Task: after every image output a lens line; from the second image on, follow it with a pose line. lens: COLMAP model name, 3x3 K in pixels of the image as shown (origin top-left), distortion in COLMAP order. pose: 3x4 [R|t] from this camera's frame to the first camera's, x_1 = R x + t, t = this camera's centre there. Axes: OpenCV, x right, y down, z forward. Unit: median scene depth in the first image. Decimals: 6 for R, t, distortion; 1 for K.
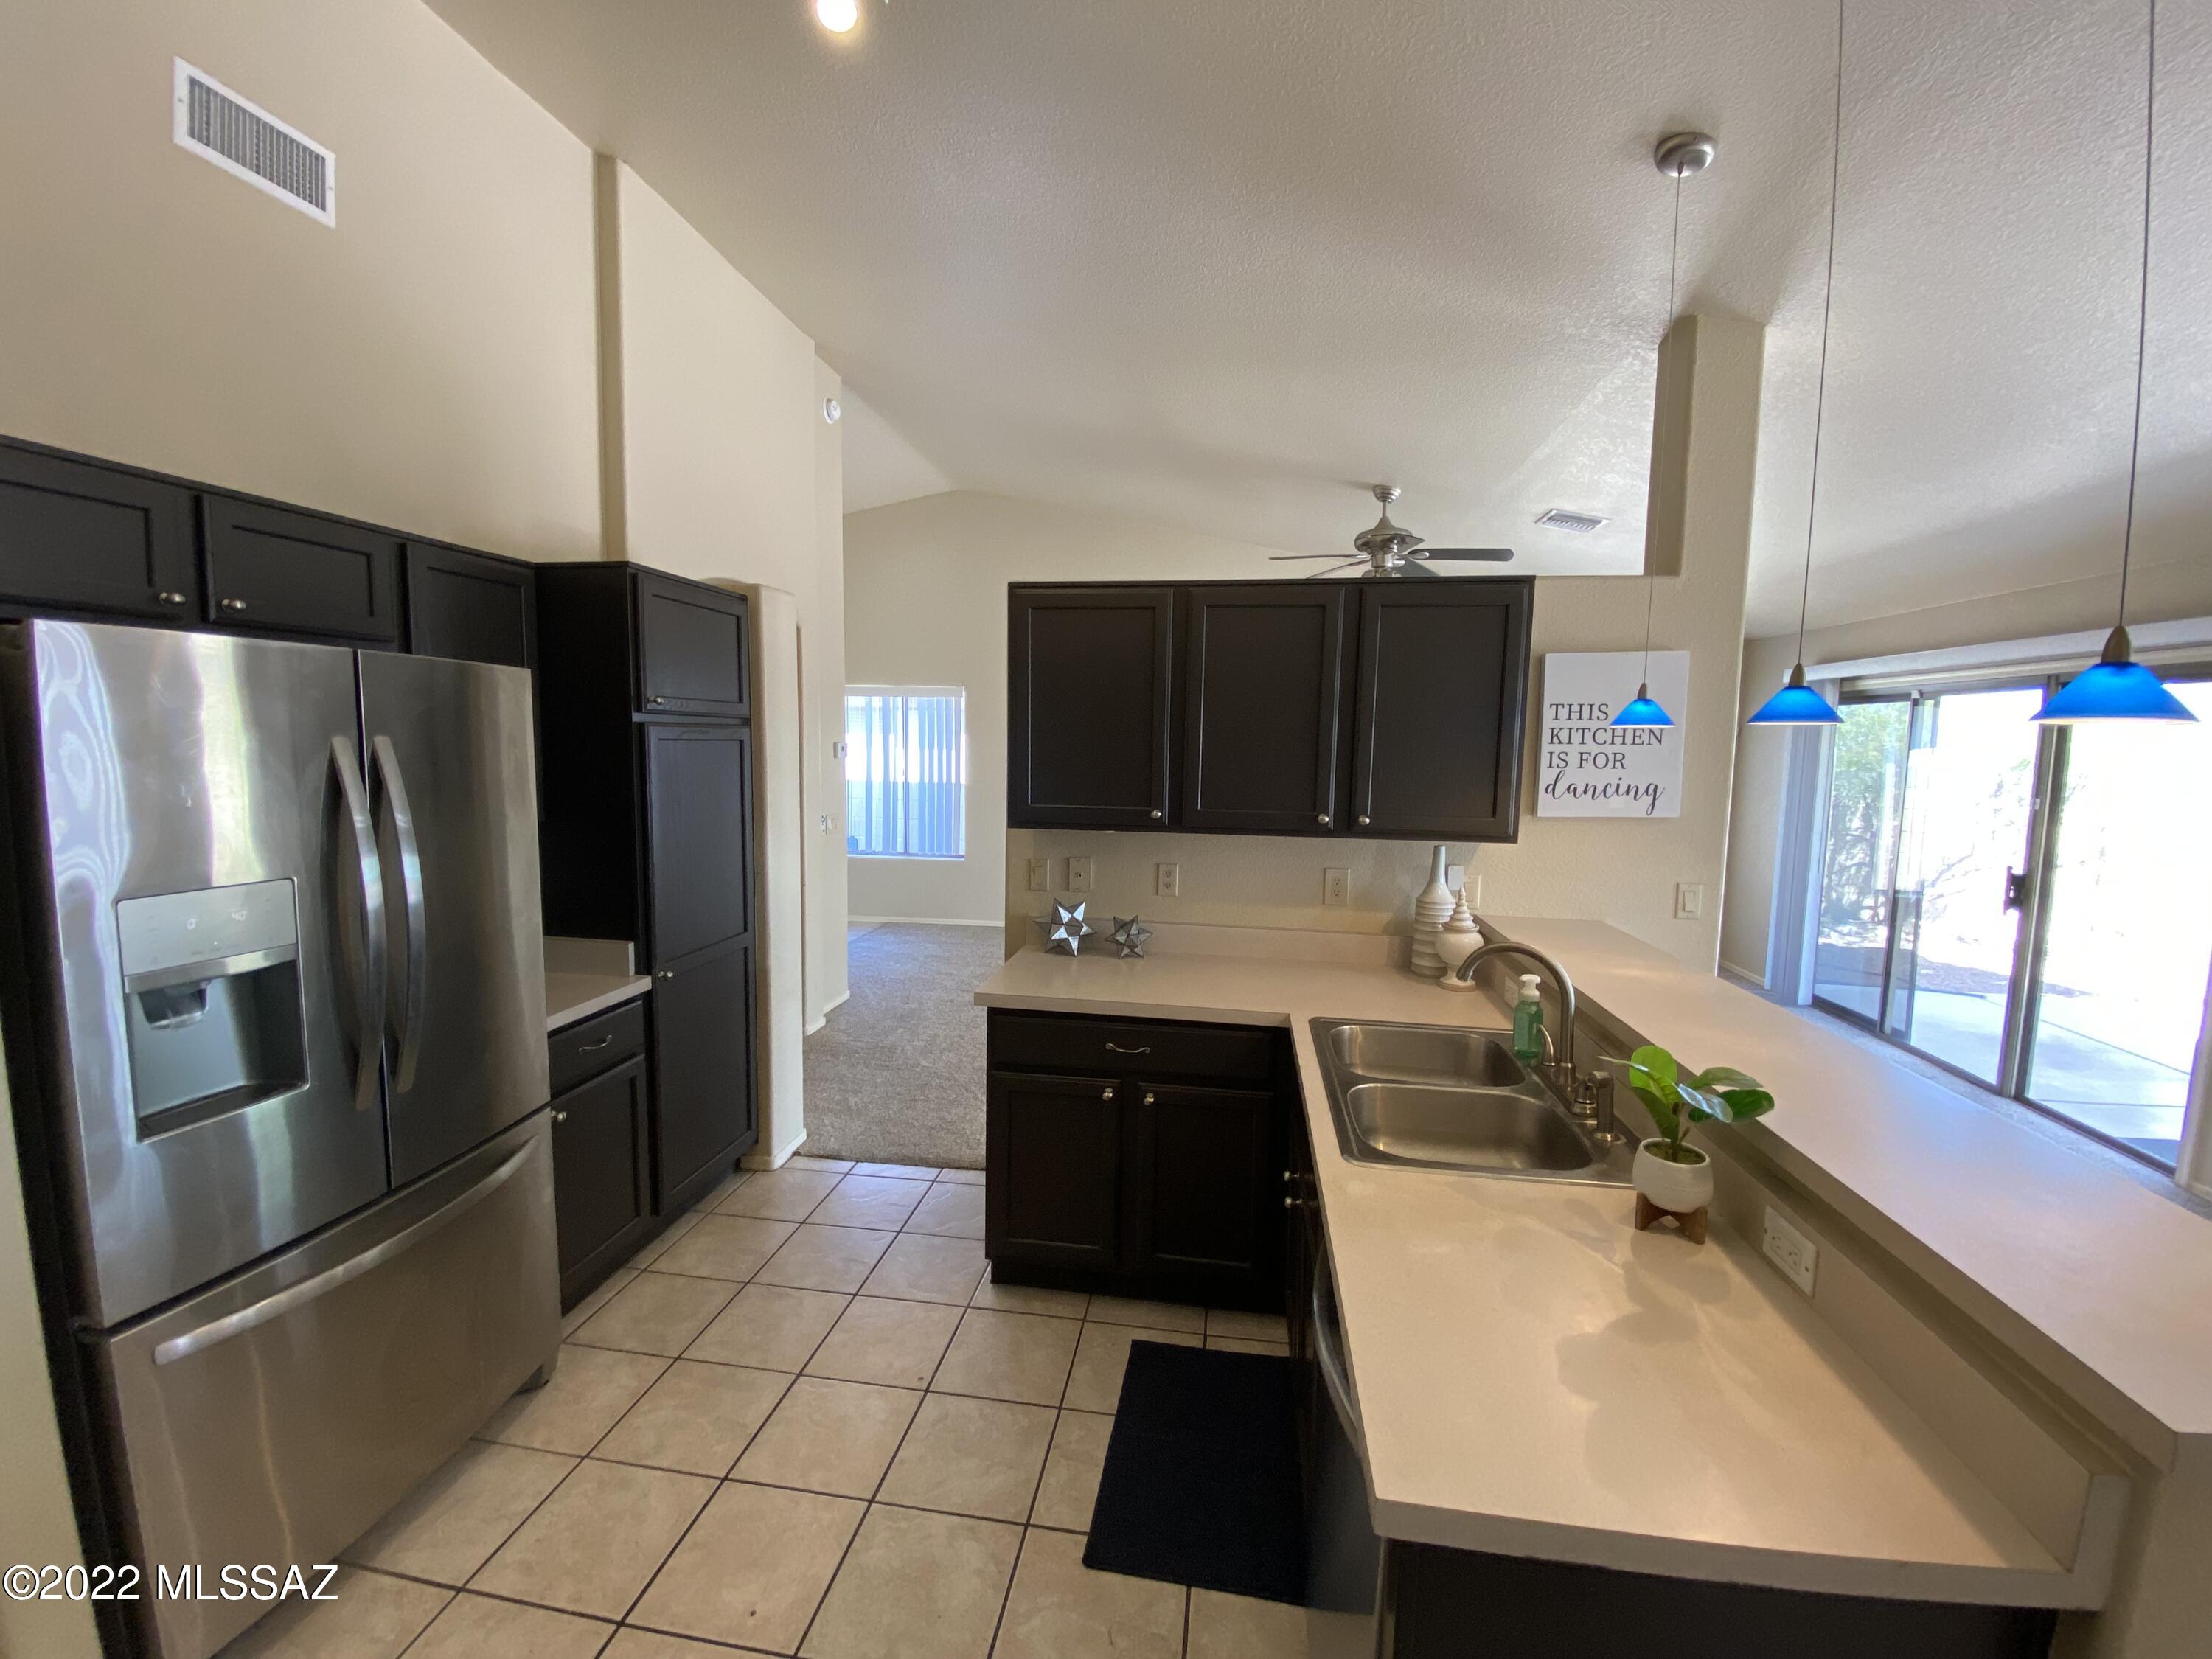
lens RADIAL K [[900.2, 0, 1107.0], [0, 900.2, 822.3], [0, 0, 1]] dist [0.029026, -0.023416]
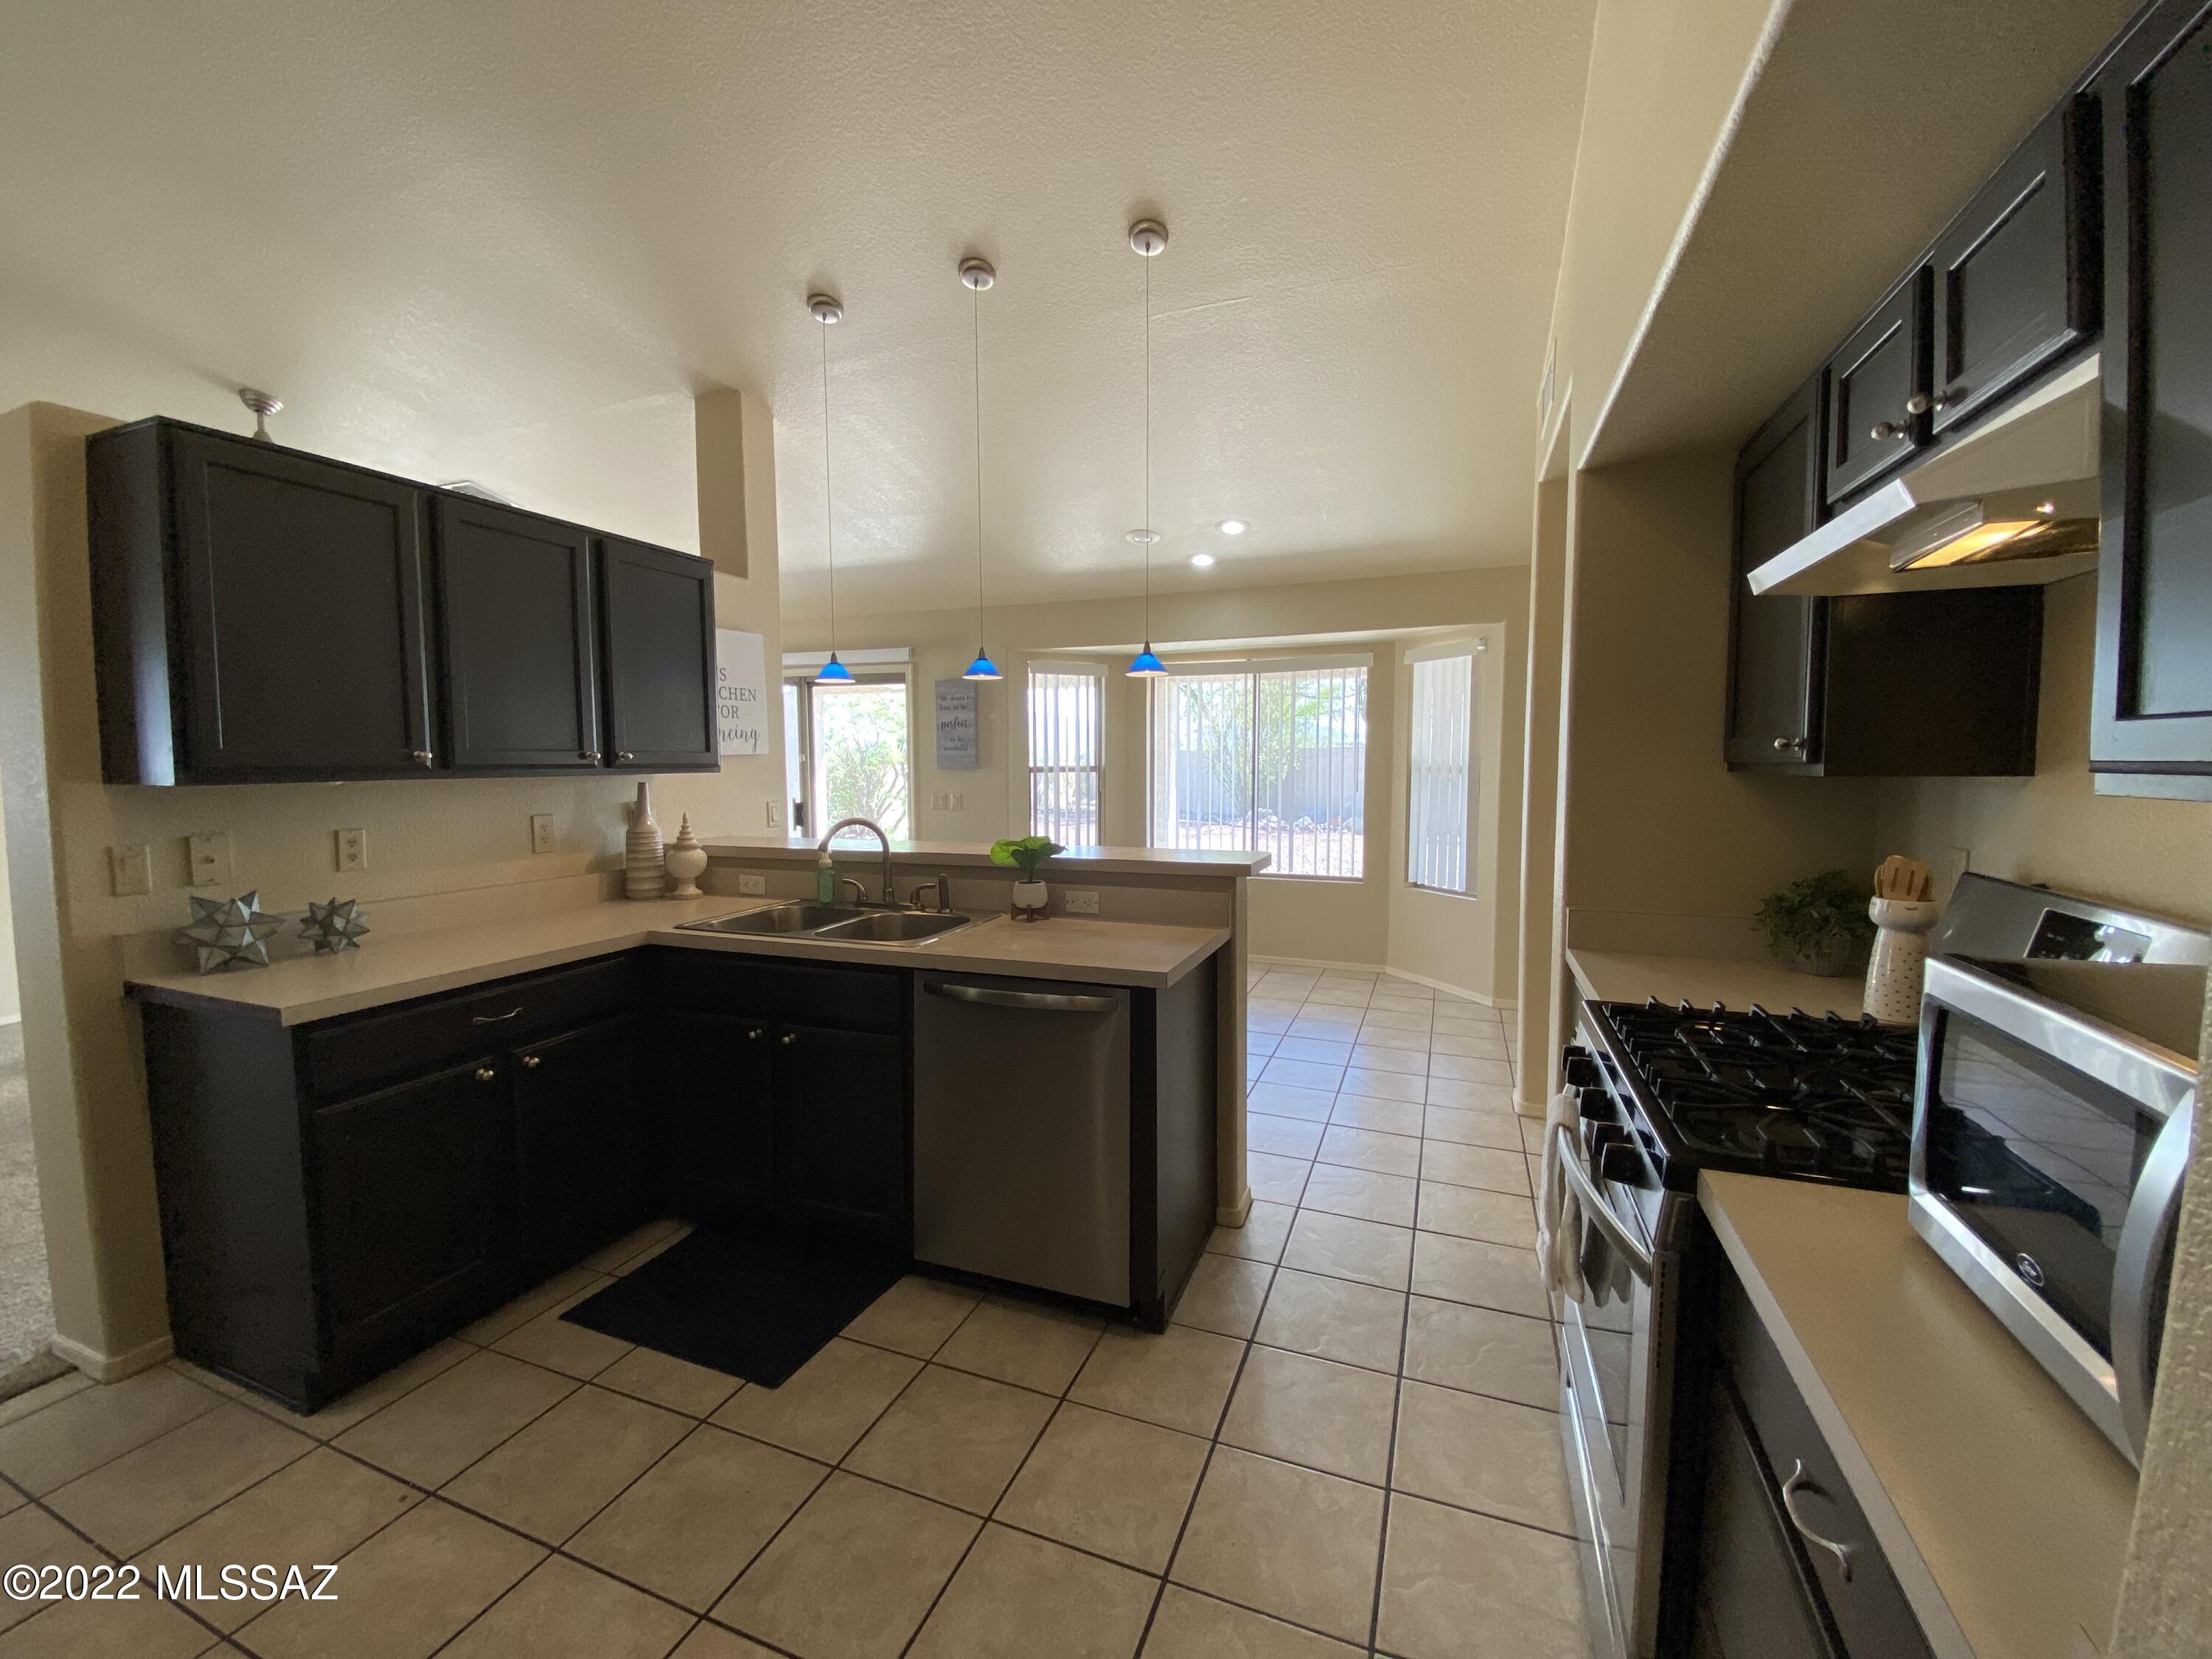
lens RADIAL K [[900.2, 0, 1107.0], [0, 900.2, 822.3], [0, 0, 1]] dist [0.029026, -0.023416]
pose [[0.215679, -0.088655, 0.972431, -0.619864], [0.098004, 0.992807, 0.068776, 0.054612], [-0.971534, 0.080469, 0.222816, 0.186512]]
